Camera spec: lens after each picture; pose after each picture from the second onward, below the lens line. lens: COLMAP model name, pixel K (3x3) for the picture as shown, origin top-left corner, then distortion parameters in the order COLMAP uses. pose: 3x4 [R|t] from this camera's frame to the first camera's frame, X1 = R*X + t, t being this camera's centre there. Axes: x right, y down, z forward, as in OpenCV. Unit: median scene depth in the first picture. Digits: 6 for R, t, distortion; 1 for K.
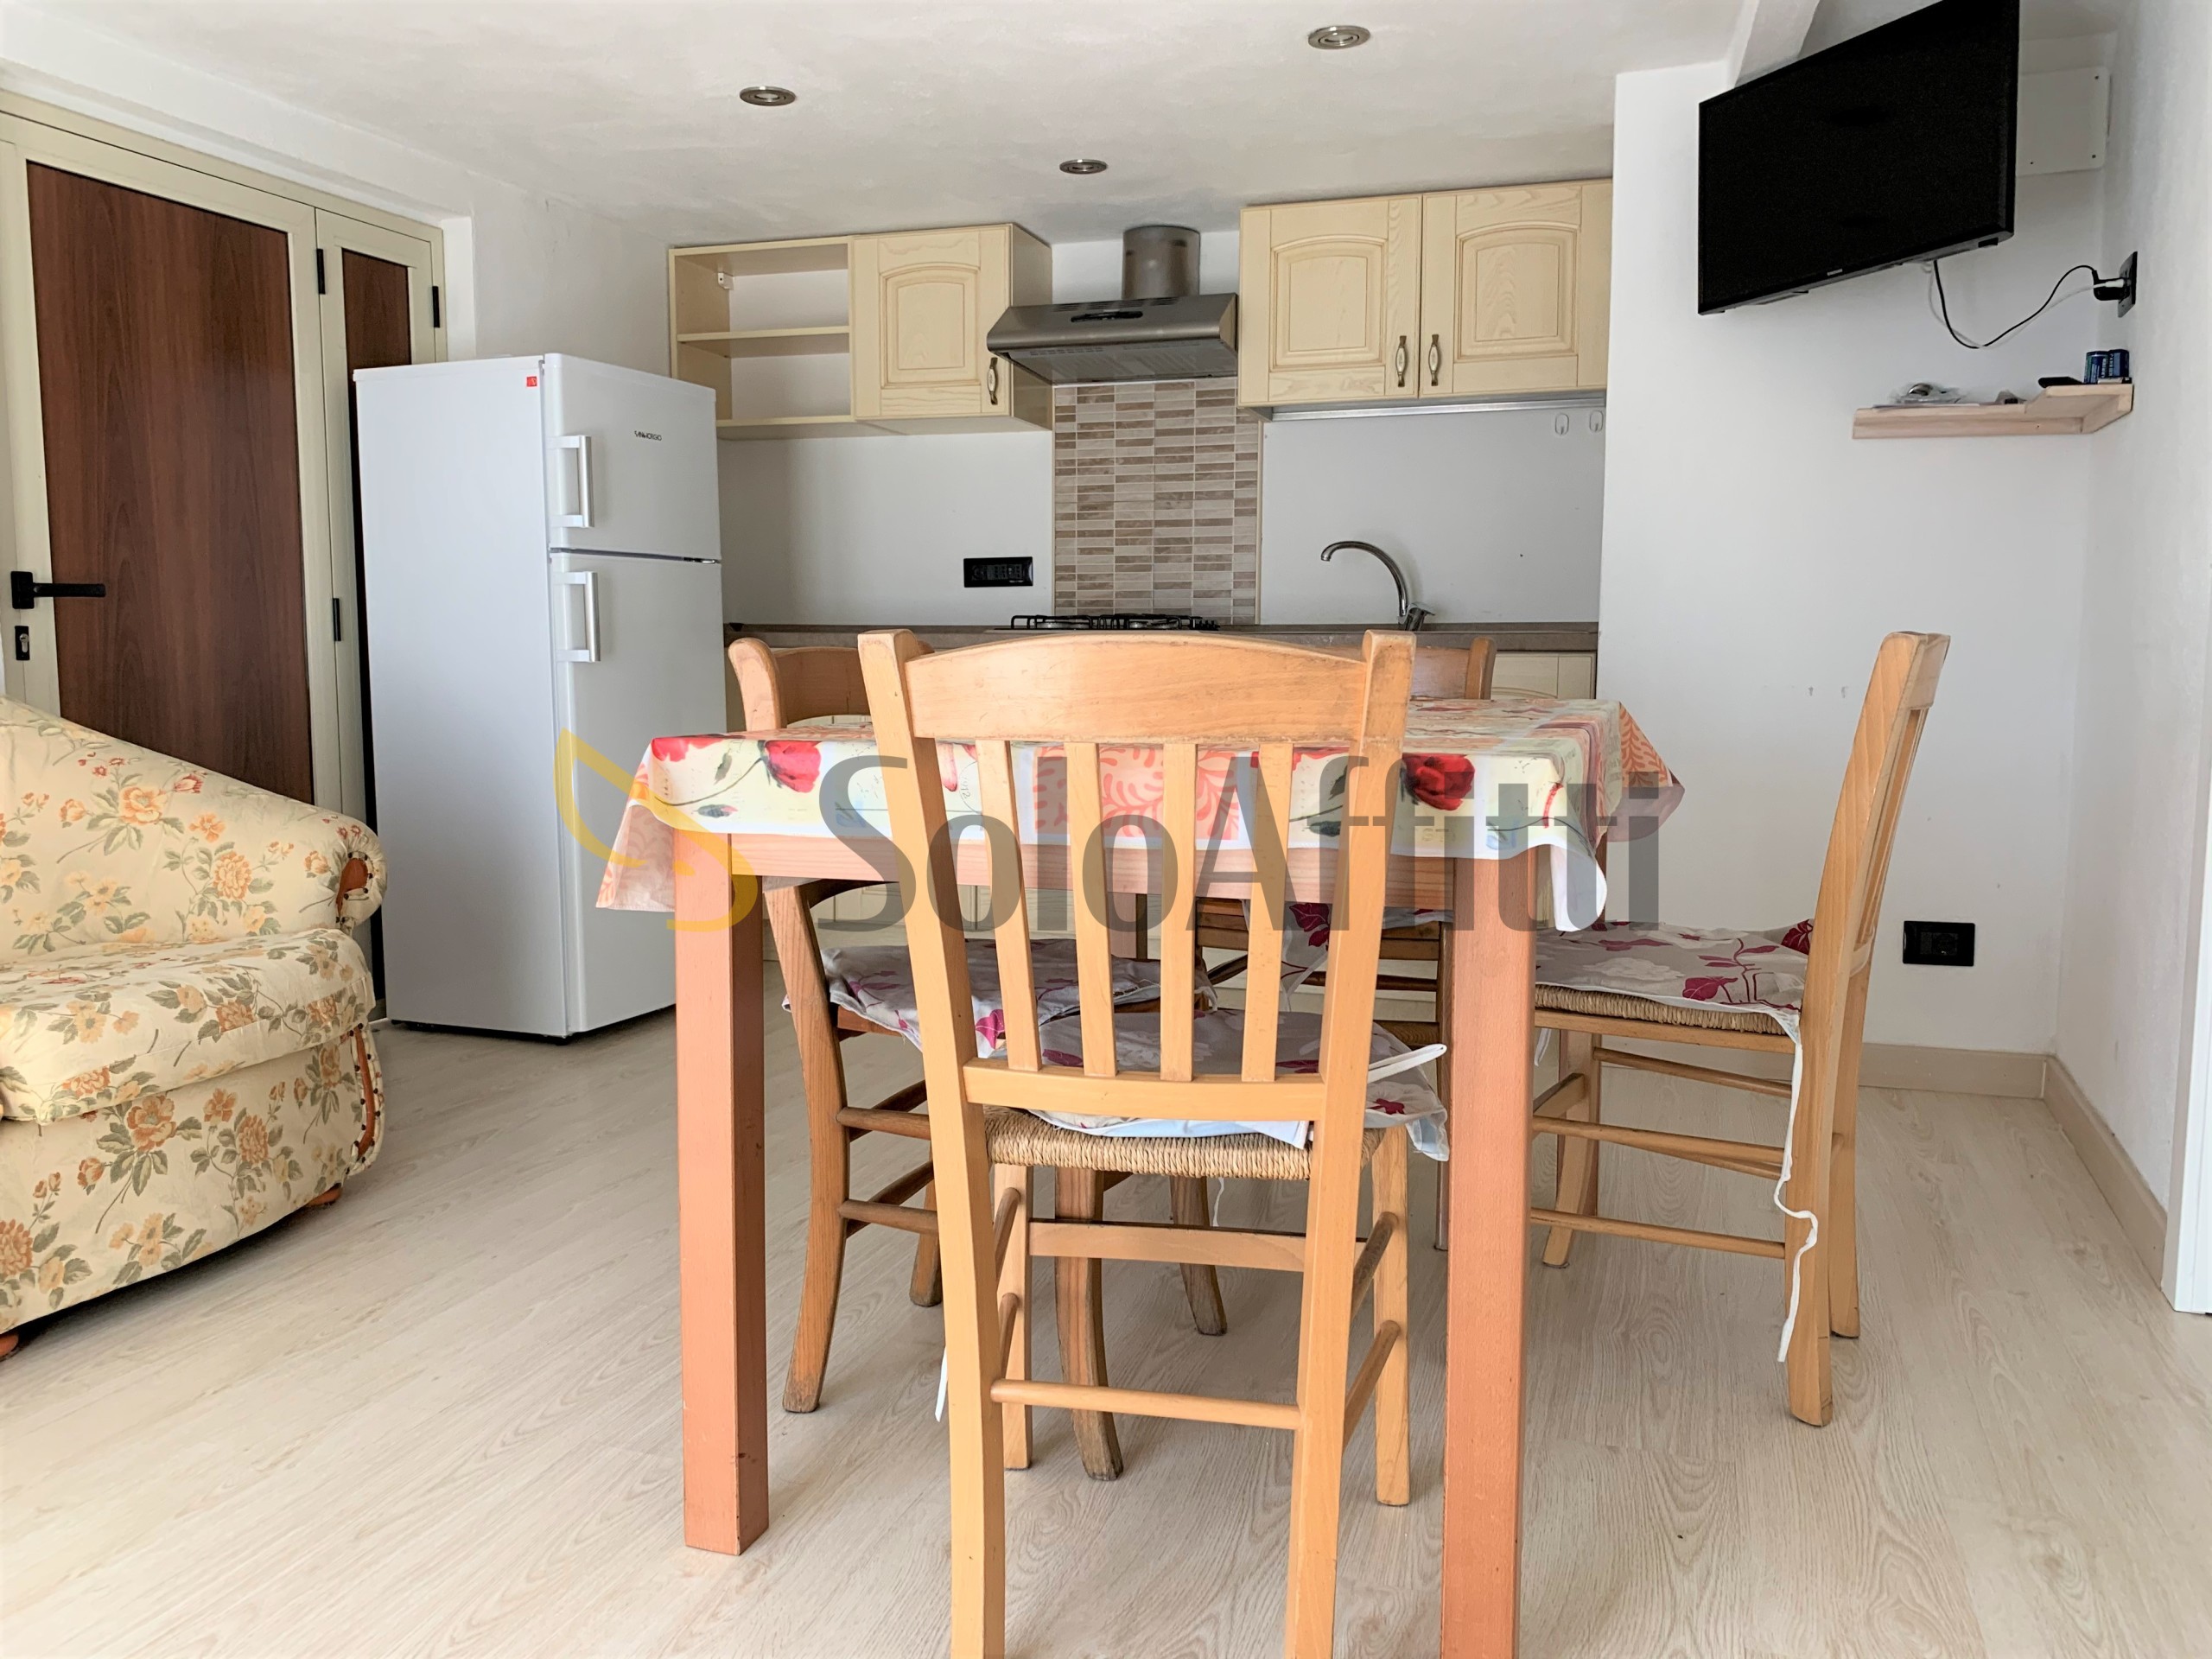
lens RADIAL K [[1772.4, 0, 1118.4], [0, 1772.4, 830.8], [0, 0, 1]] dist [0.043585, -0.062490]
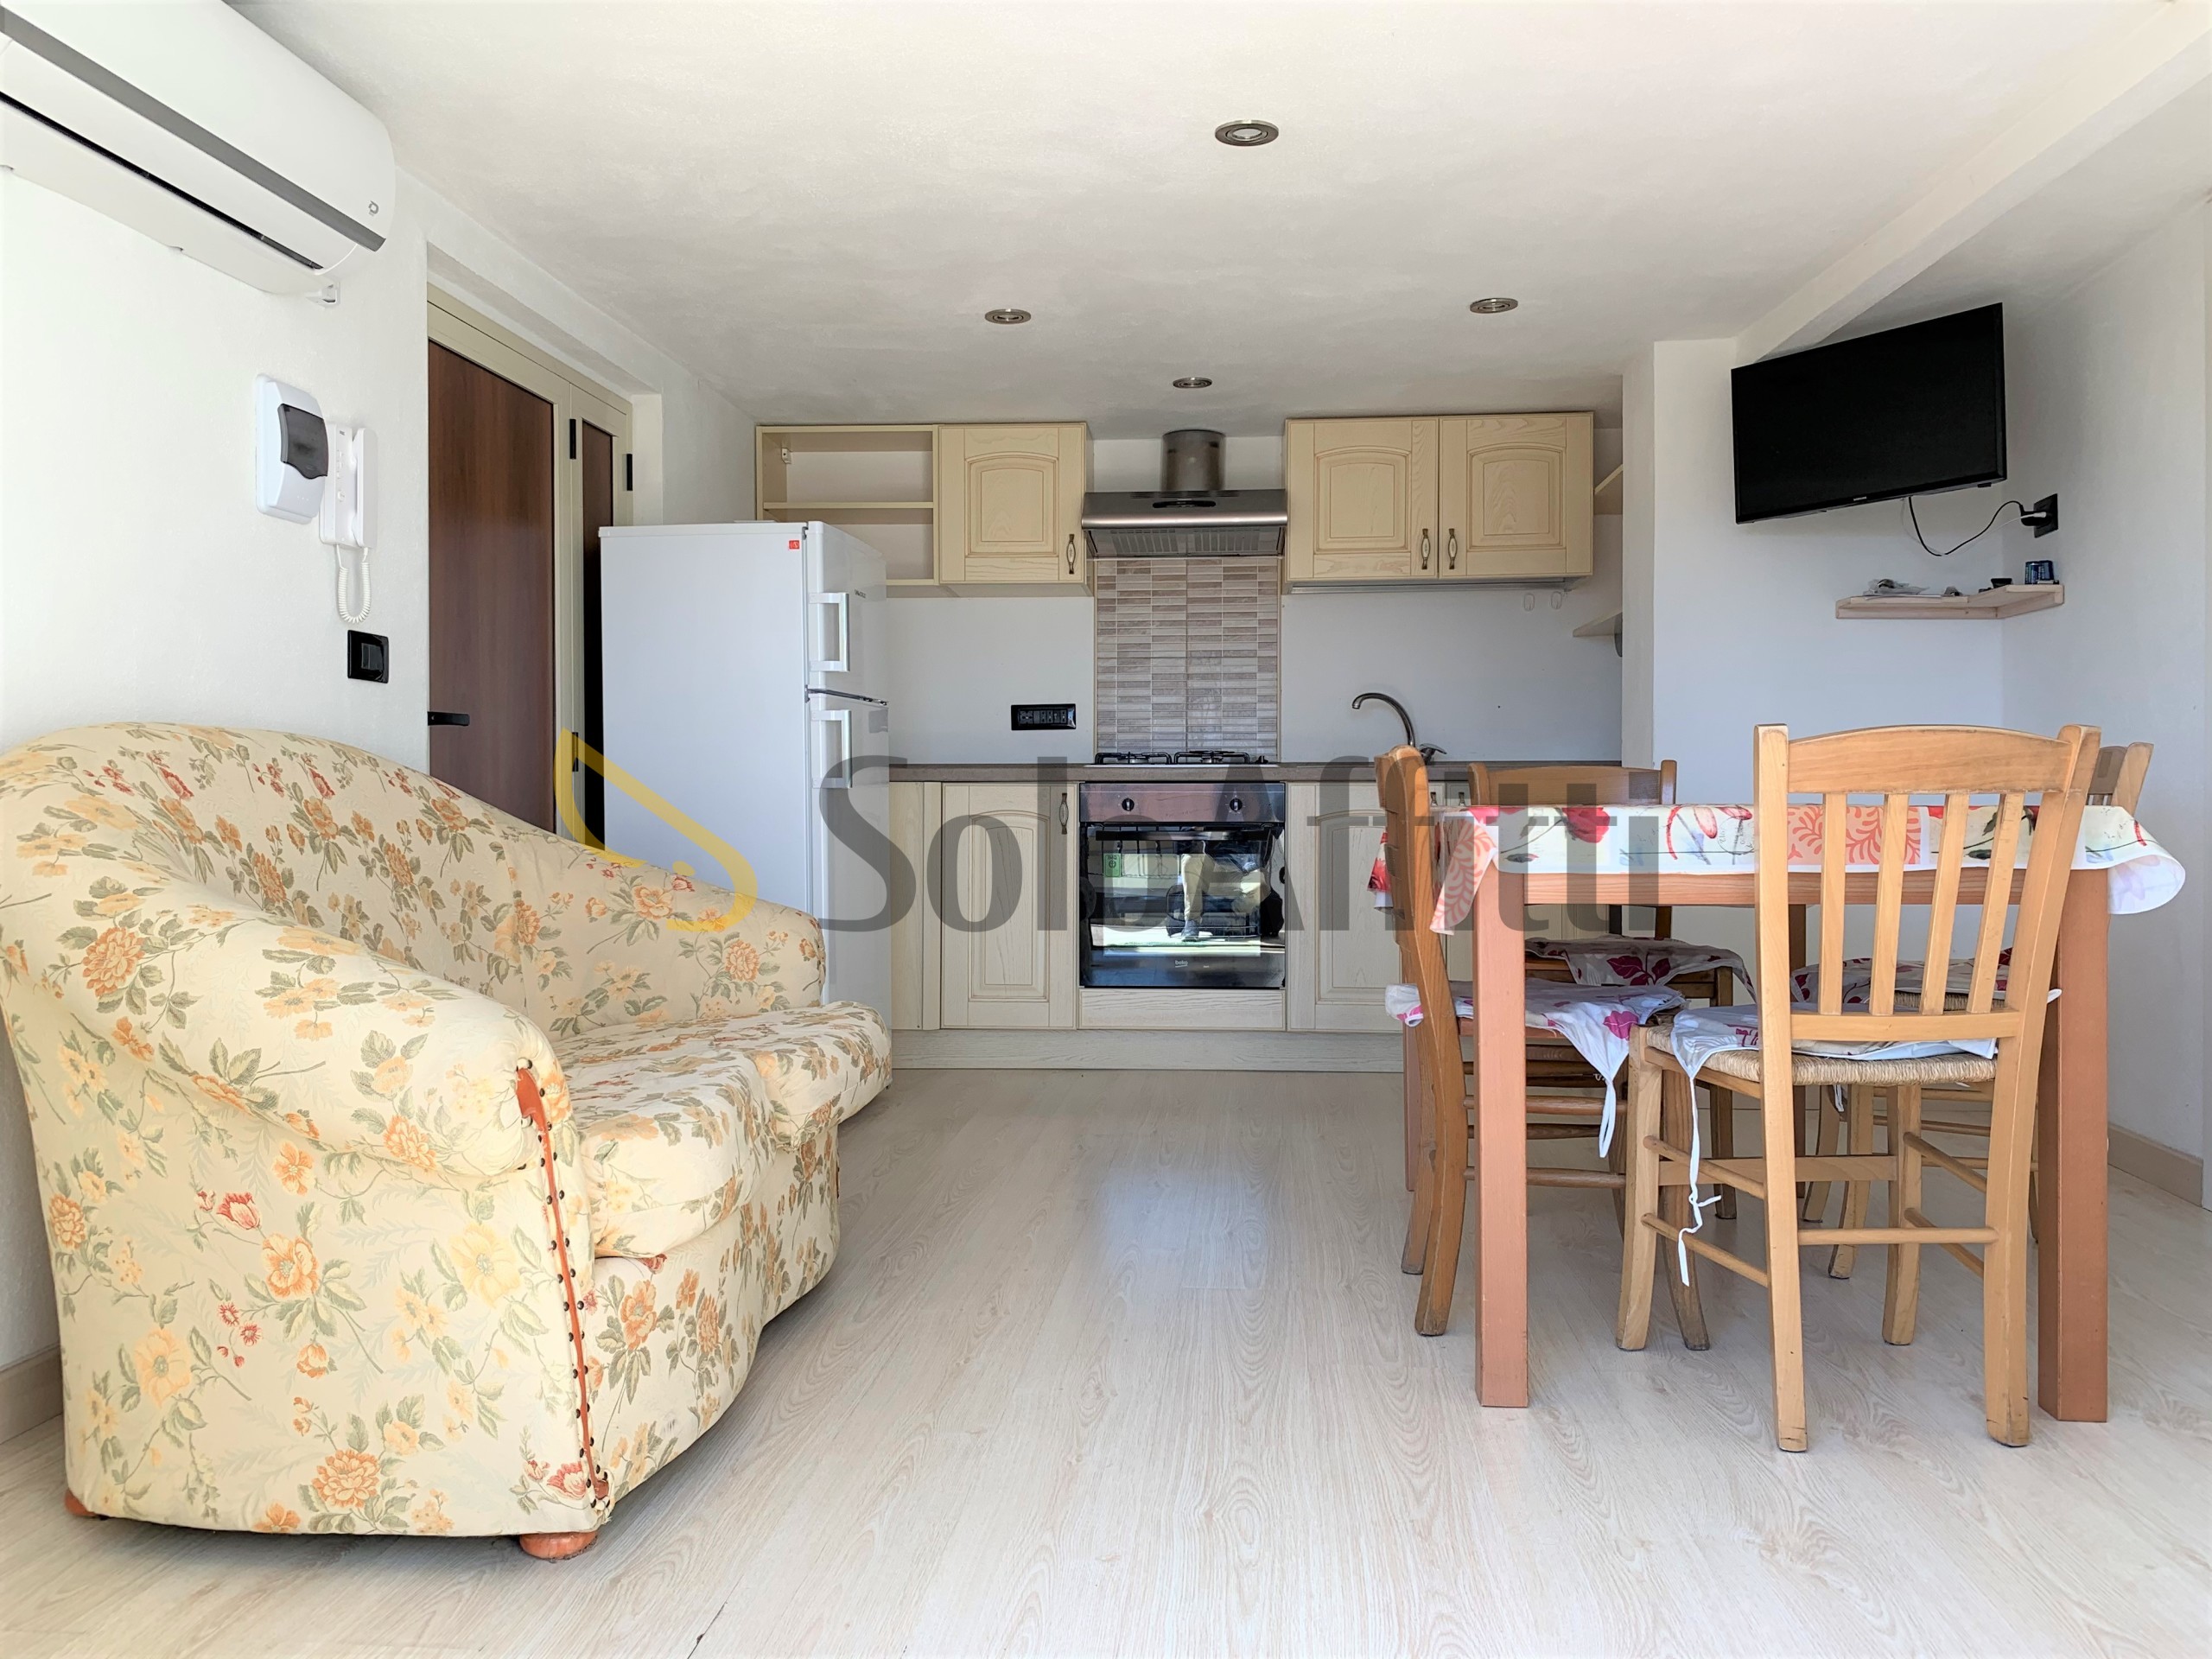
lens RADIAL K [[1772.4, 0, 1117.9], [0, 1772.4, 839.0], [0, 0, 1]] dist [0.043585, -0.062490]
pose [[0.967745, -0.009161, 0.251764, -0.361929], [0.031381, 0.995939, -0.084384, 0.033659], [-0.249969, 0.089563, 0.964103, -0.115687]]
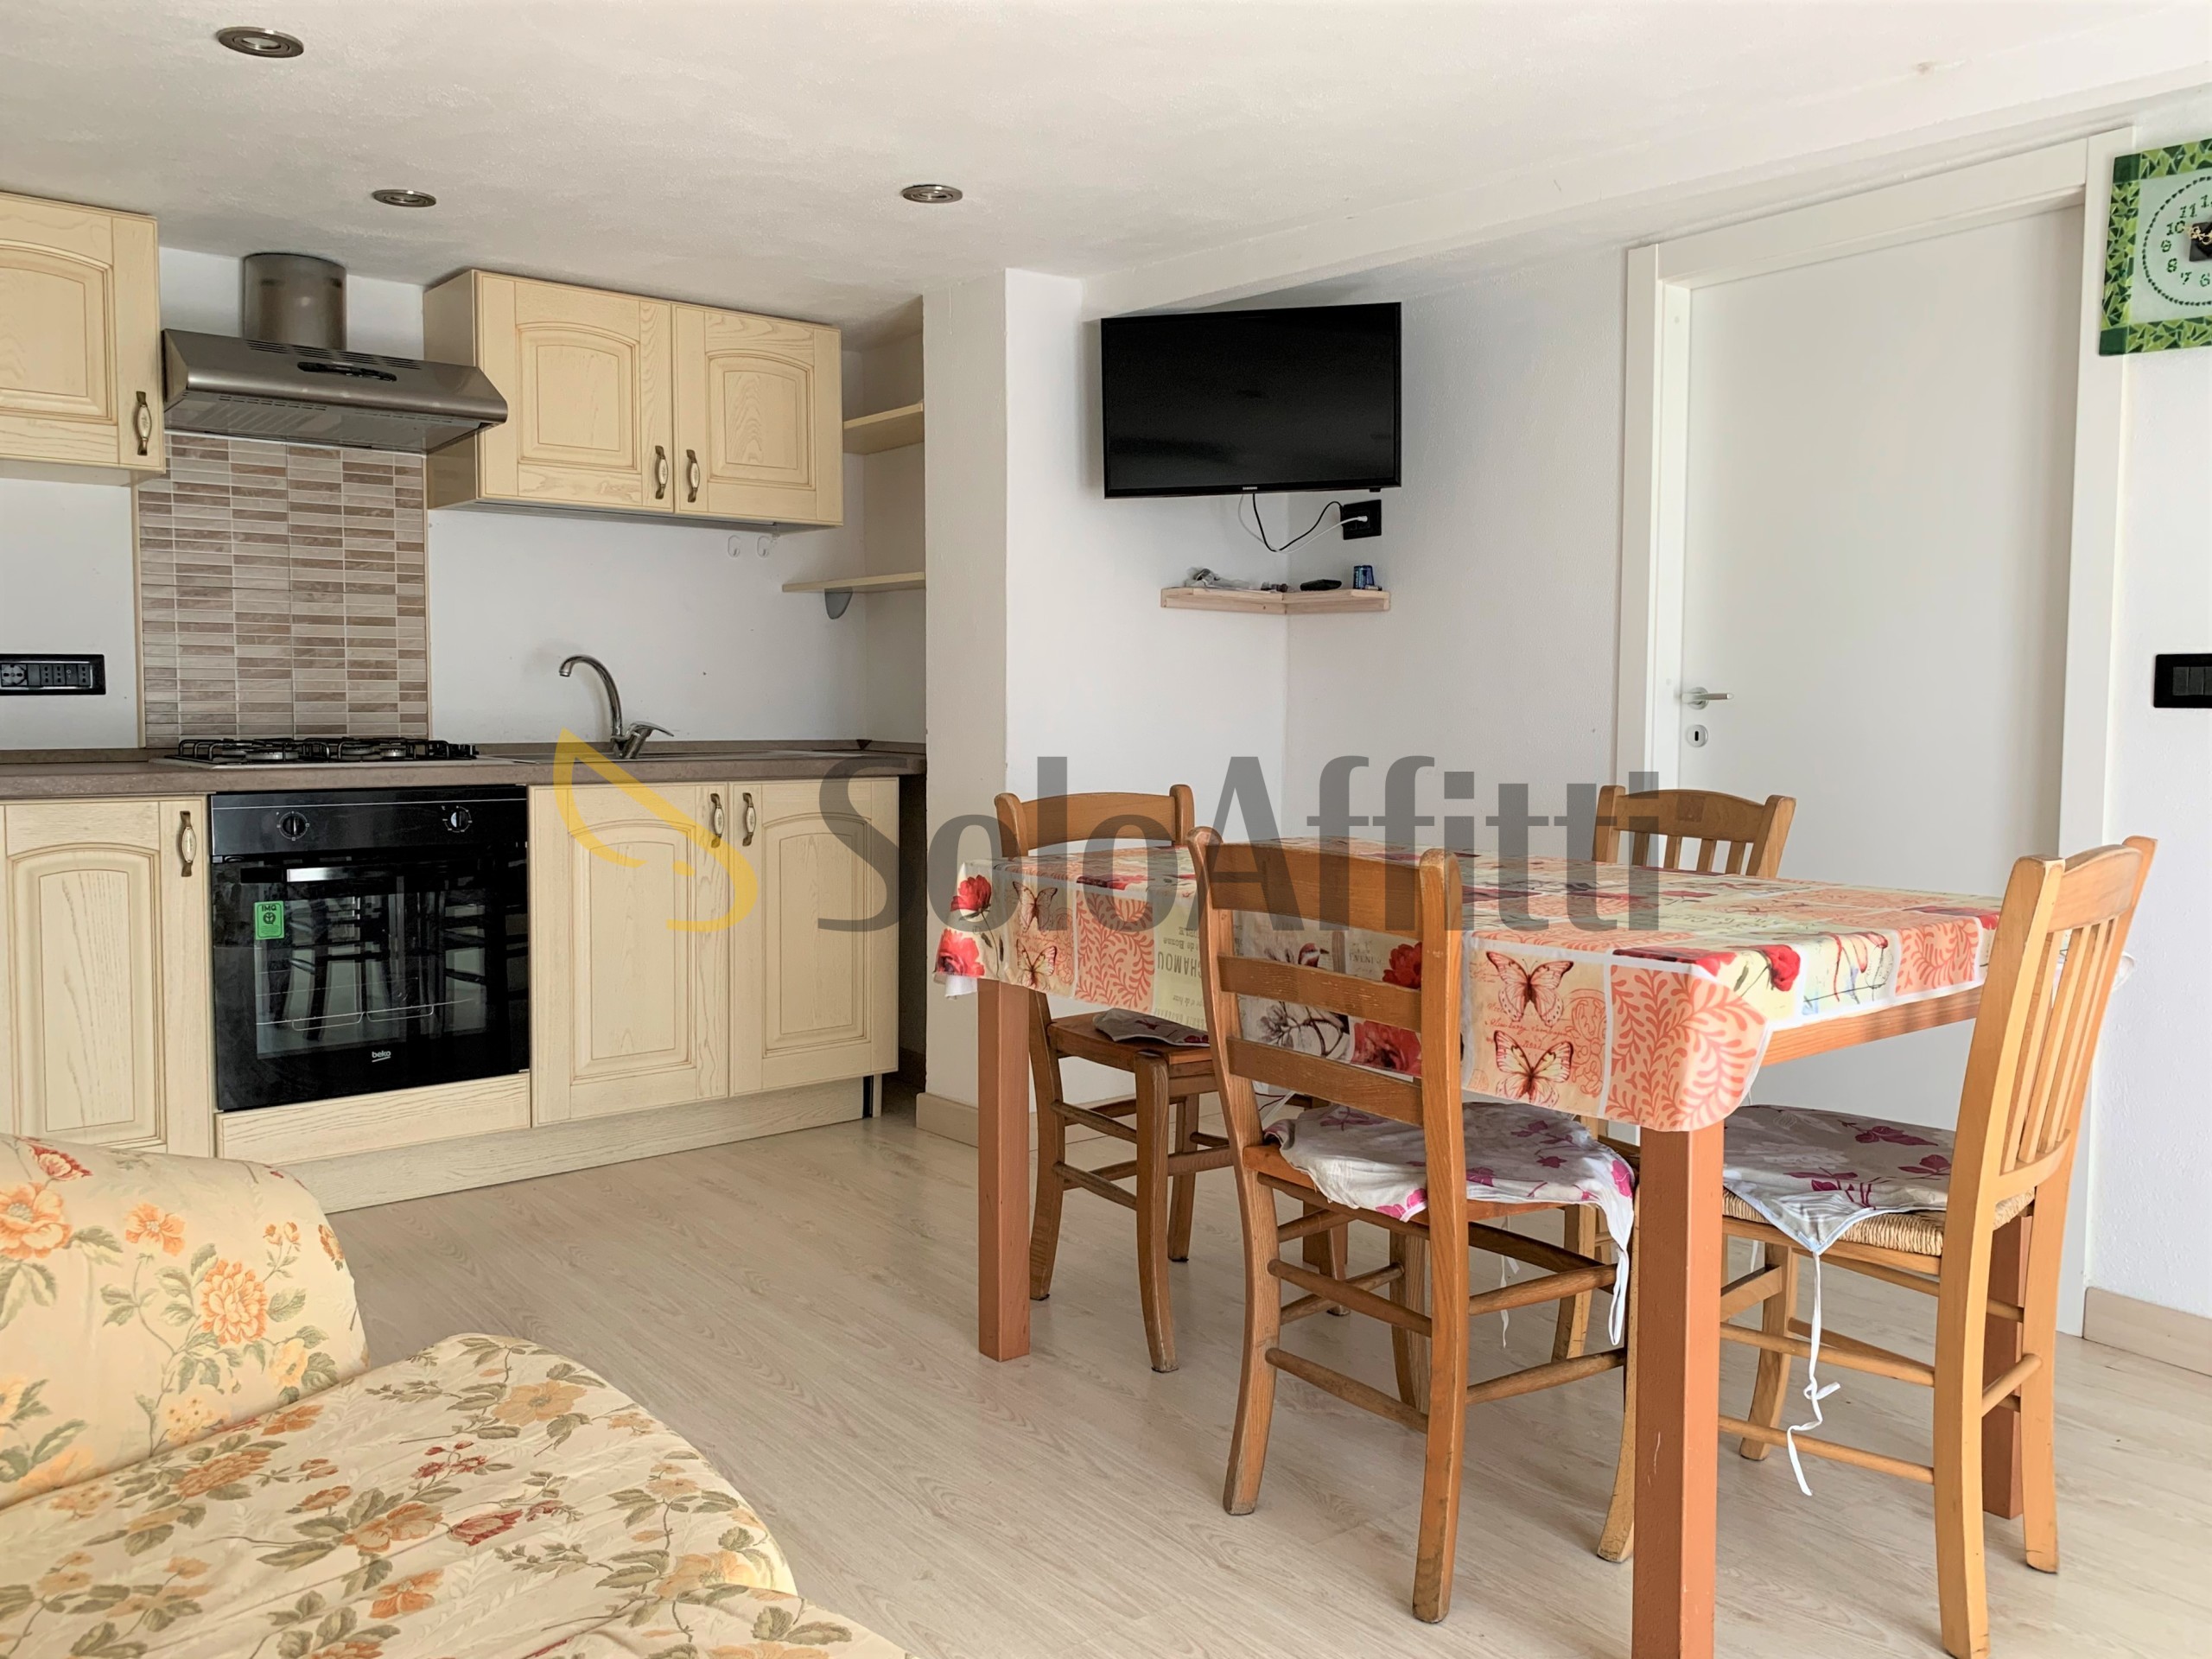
lens RADIAL K [[1772.4, 0, 1144.6], [0, 1772.4, 832.4], [0, 0, 1]] dist [0.043585, -0.062490]
pose [[0.514708, -0.064330, 0.854949, -0.540562], [0.083976, 0.996169, 0.024400, -0.073817], [-0.853243, 0.059236, 0.518138, 0.298693]]
